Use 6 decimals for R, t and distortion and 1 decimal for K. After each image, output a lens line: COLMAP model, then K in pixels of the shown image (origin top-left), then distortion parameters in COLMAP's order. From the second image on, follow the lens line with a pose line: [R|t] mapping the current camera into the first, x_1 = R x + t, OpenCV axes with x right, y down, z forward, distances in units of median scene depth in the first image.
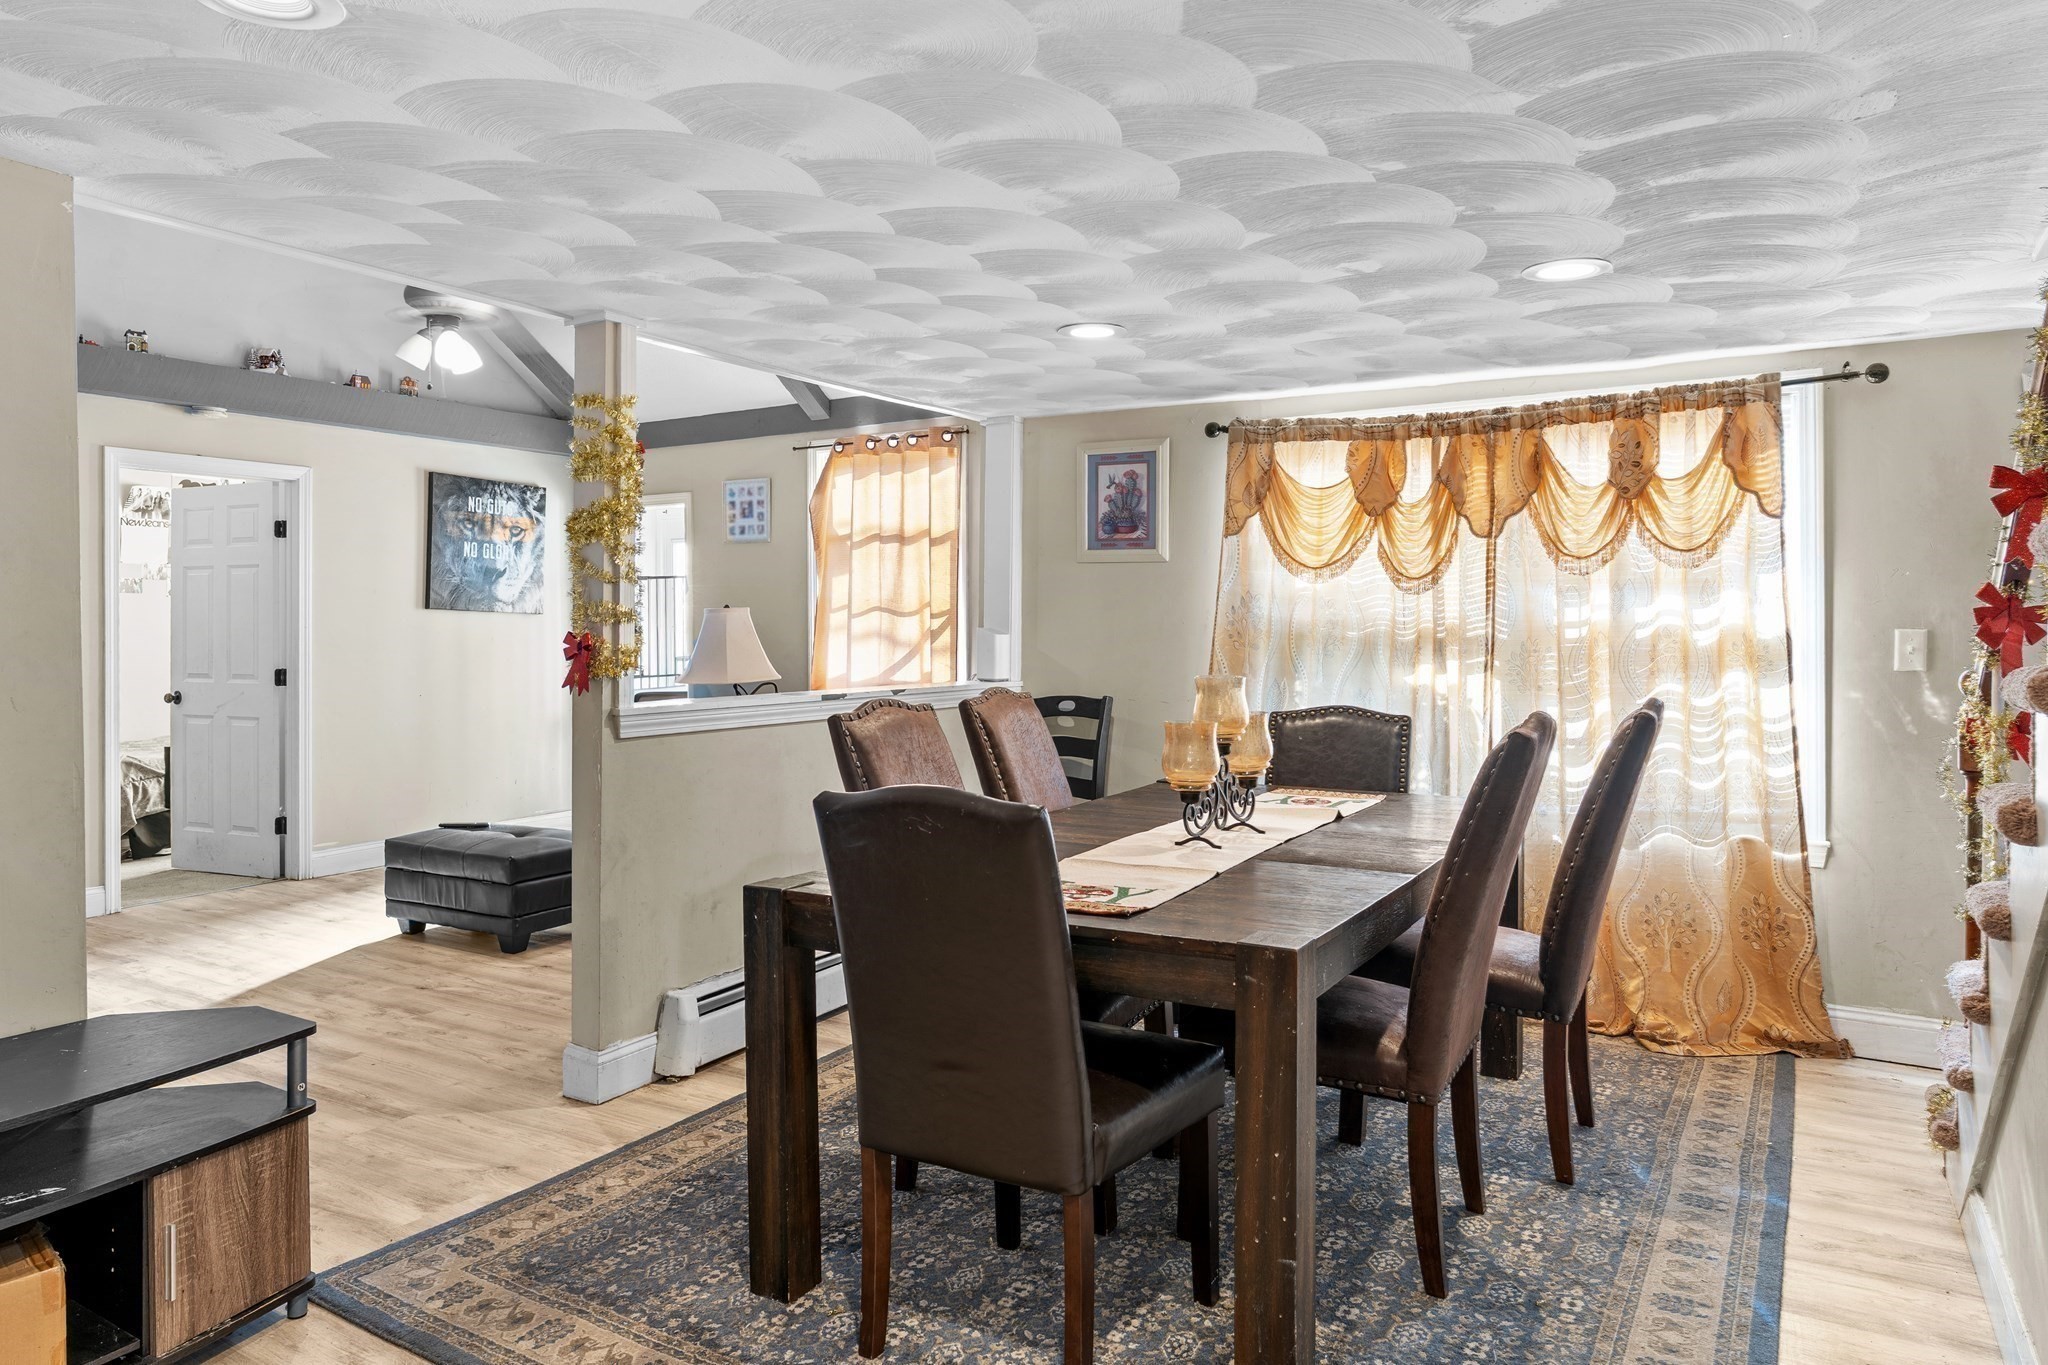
lens RADIAL K [[1260.8, 0, 973.4], [0, 1260.8, 638.9], [0, 0, 1]] dist [-0.001776, 0.006601]
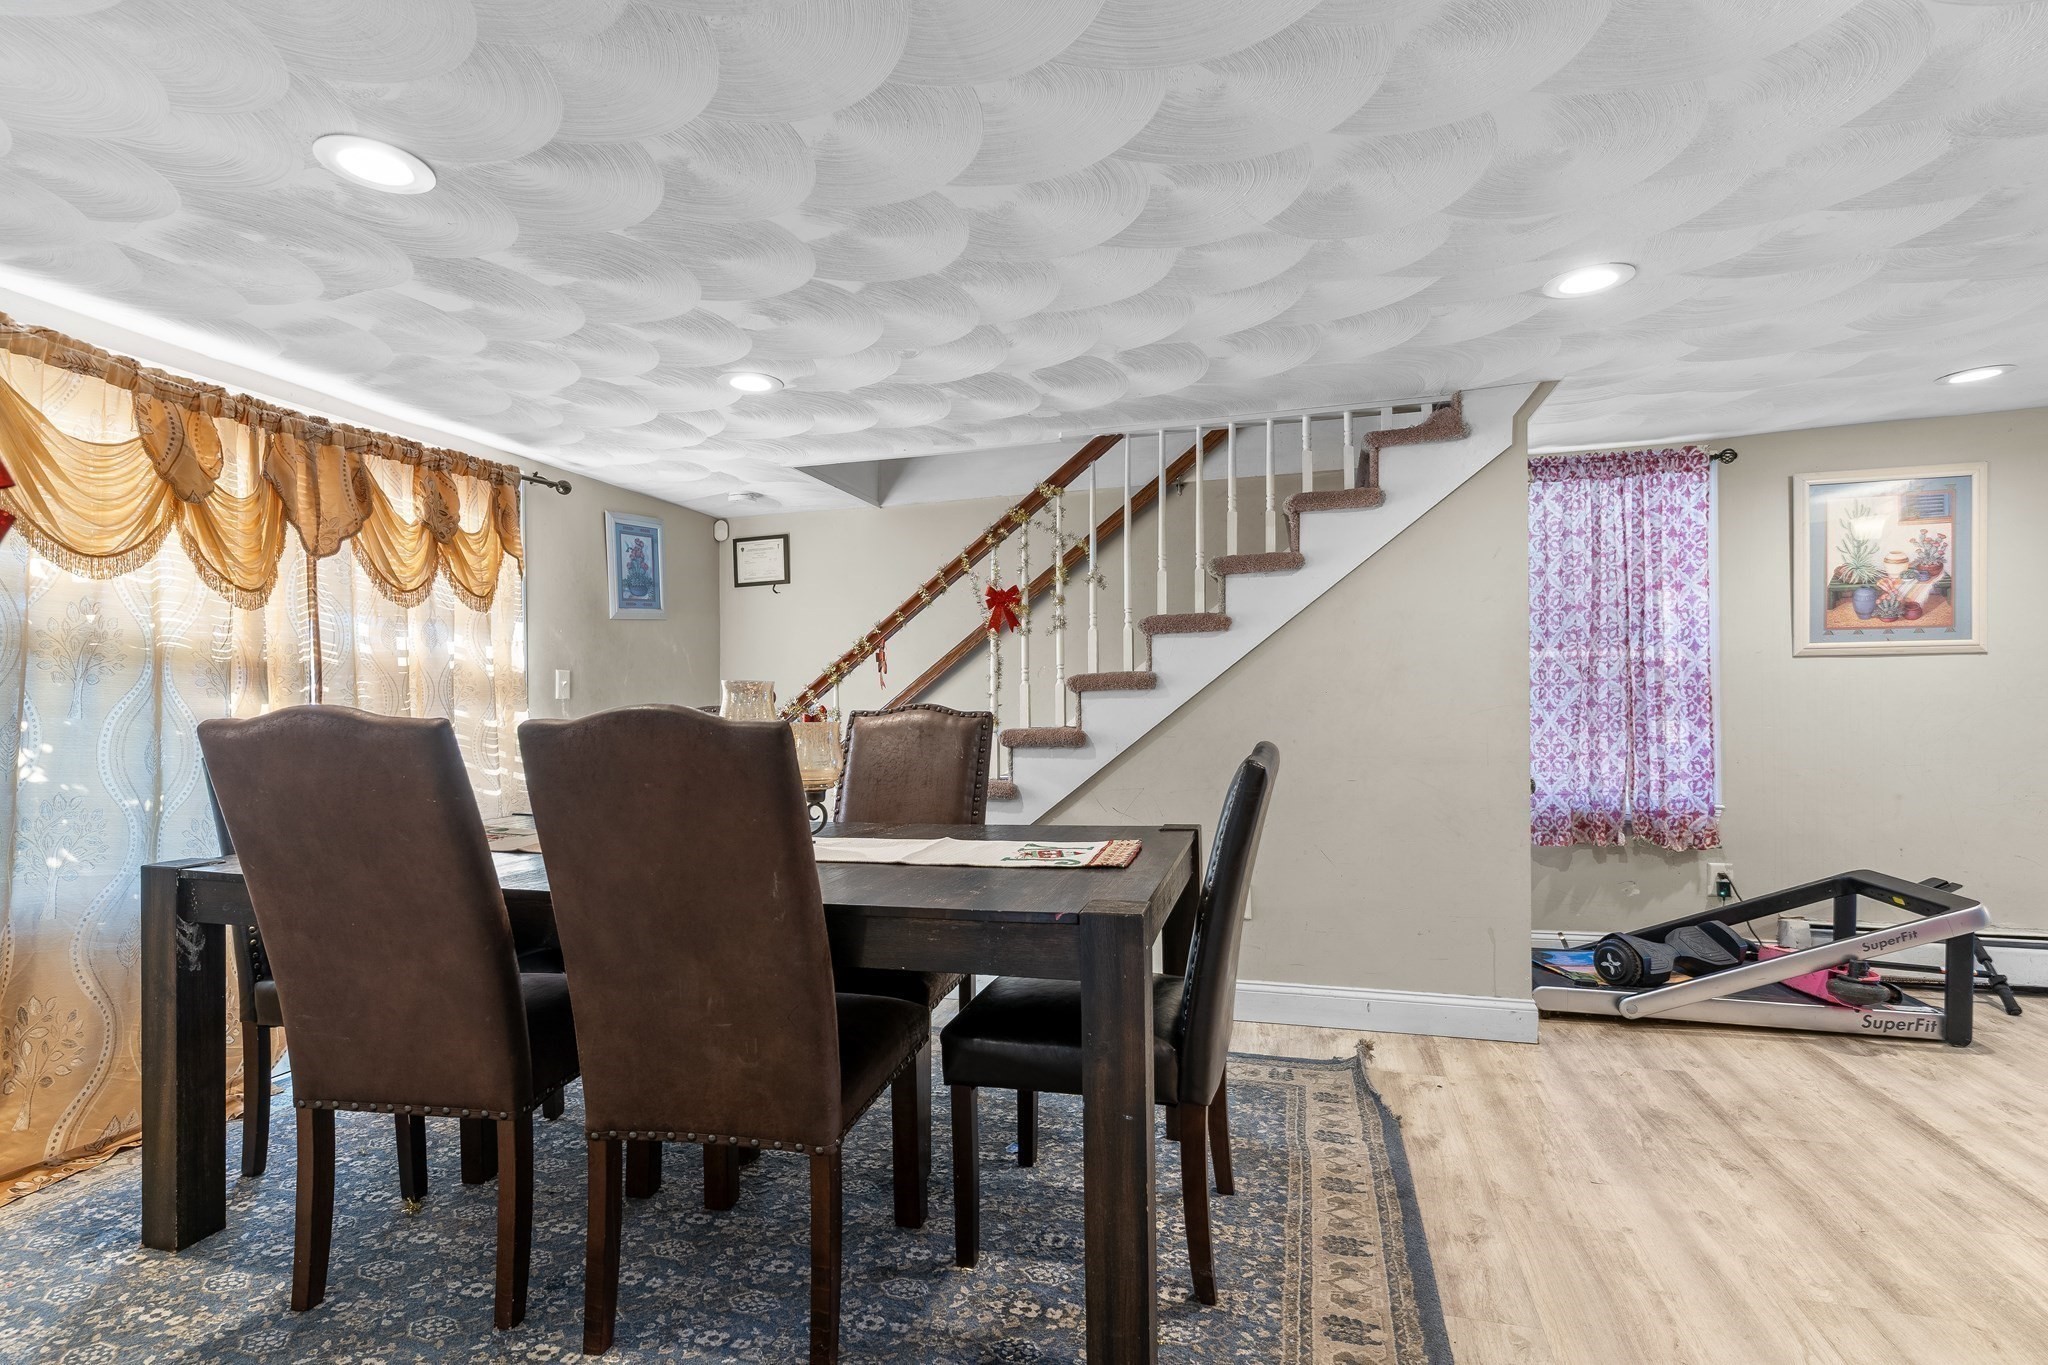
lens RADIAL K [[1008.8, 0, 1011.7], [0, 1008.8, 703.3], [0, 0, 1]] dist [-0.004203, 0.001008]
pose [[-0.279215, 0.010836, 0.960168, -0.440438], [0.015331, 0.999859, -0.006826, 0.040442], [-0.960106, 0.012814, -0.279341, 0.730039]]
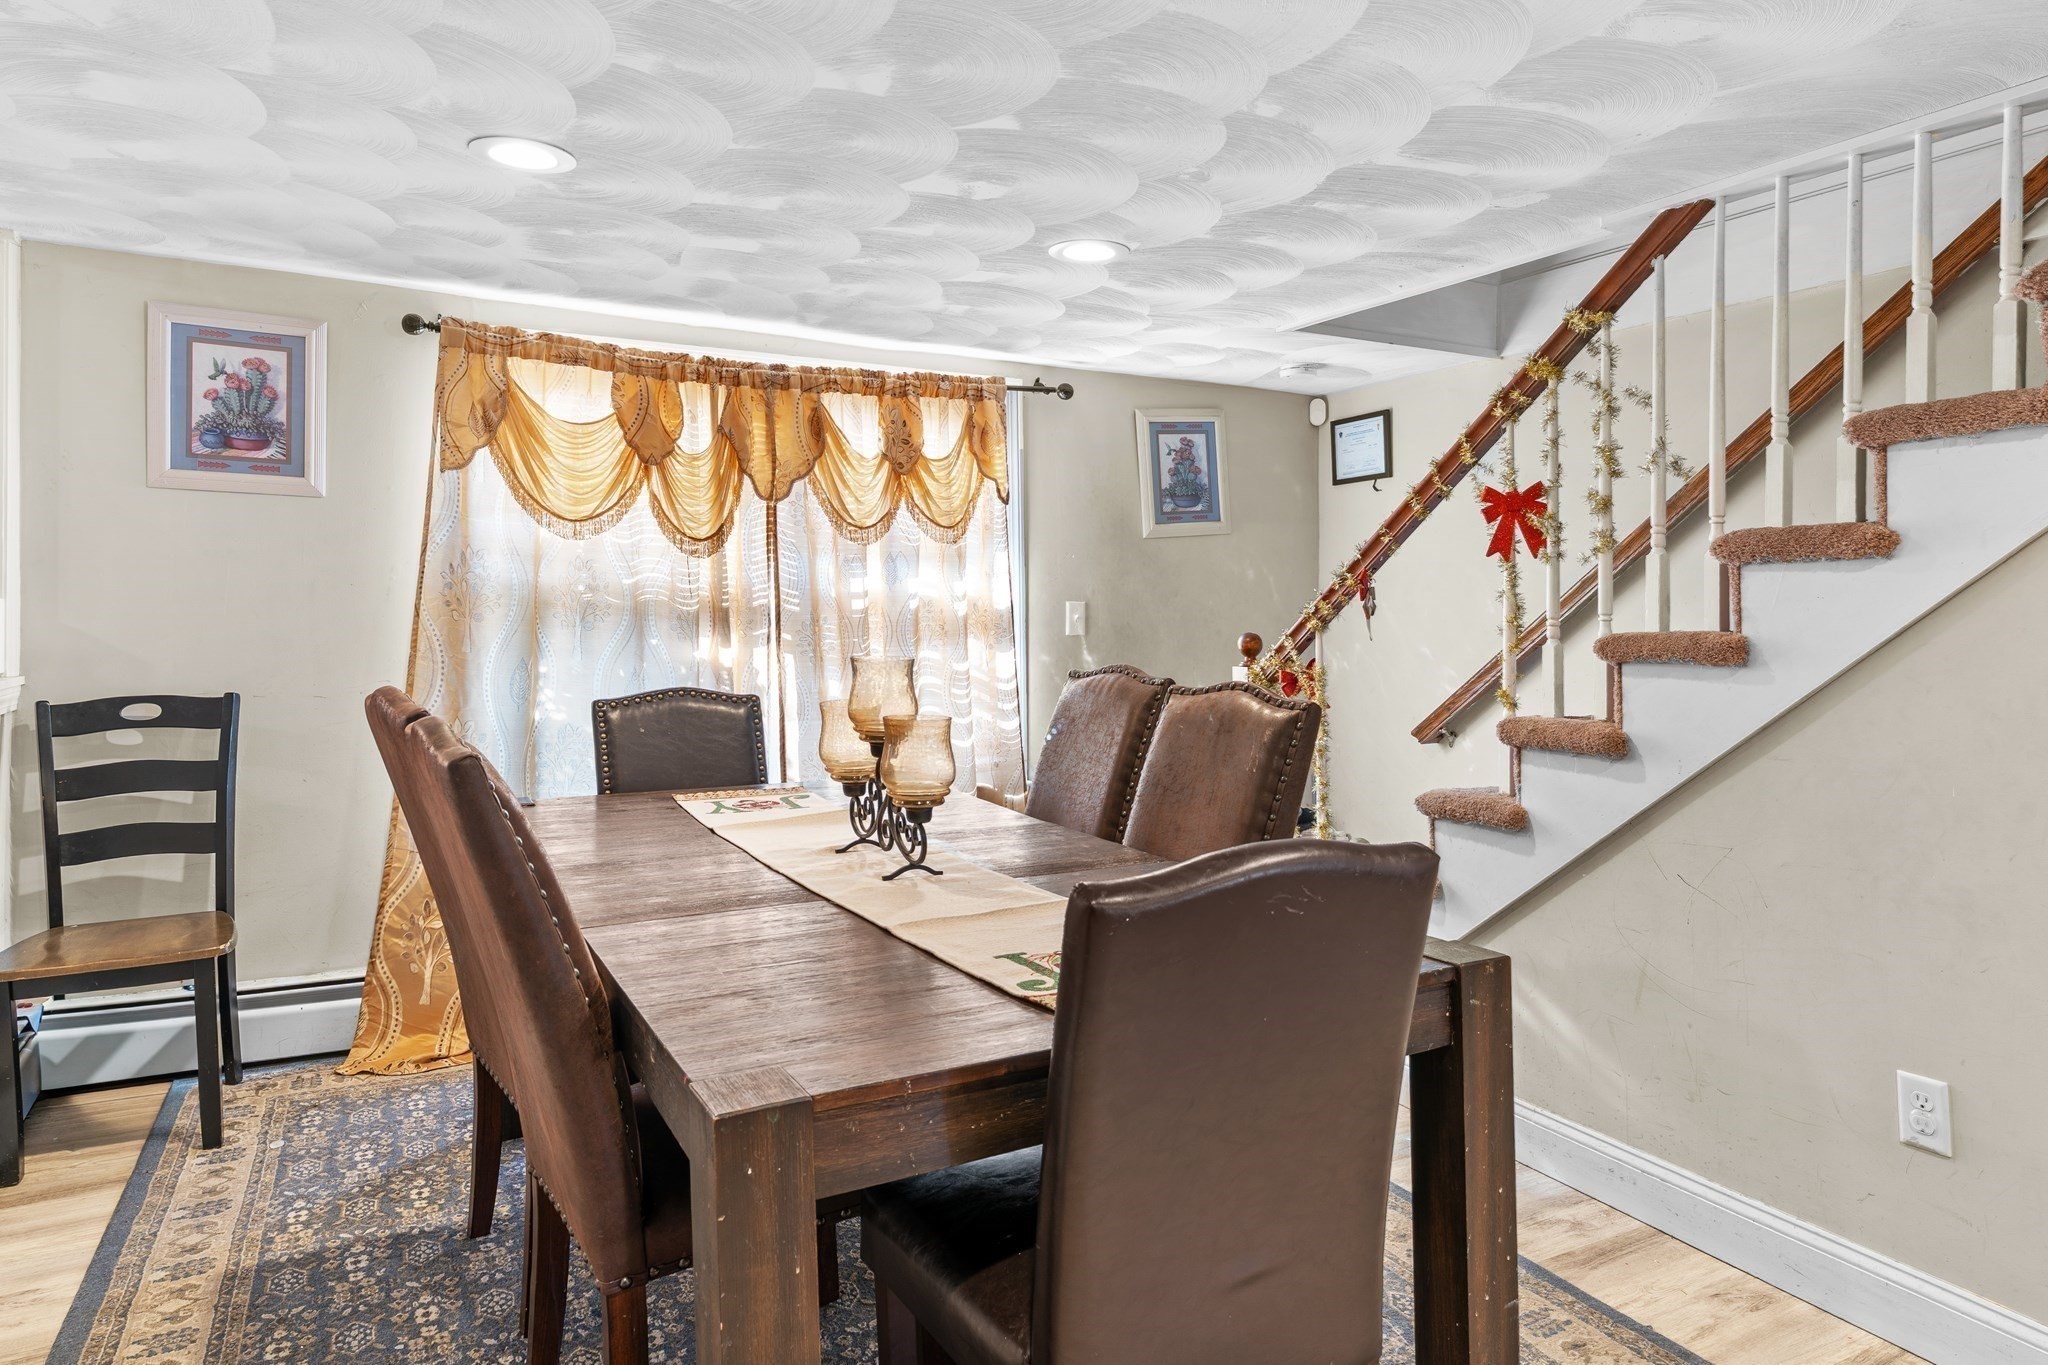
lens RADIAL K [[1260.8, 0, 1006.8], [0, 1260.8, 598.1], [0, 0, 1]] dist [-0.001776, 0.006601]
pose [[0.502346, 0.009306, 0.864617, -0.317324], [-0.004082, 0.999956, -0.008392, -0.000520], [-0.864657, 0.000686, 0.502362, 0.381142]]
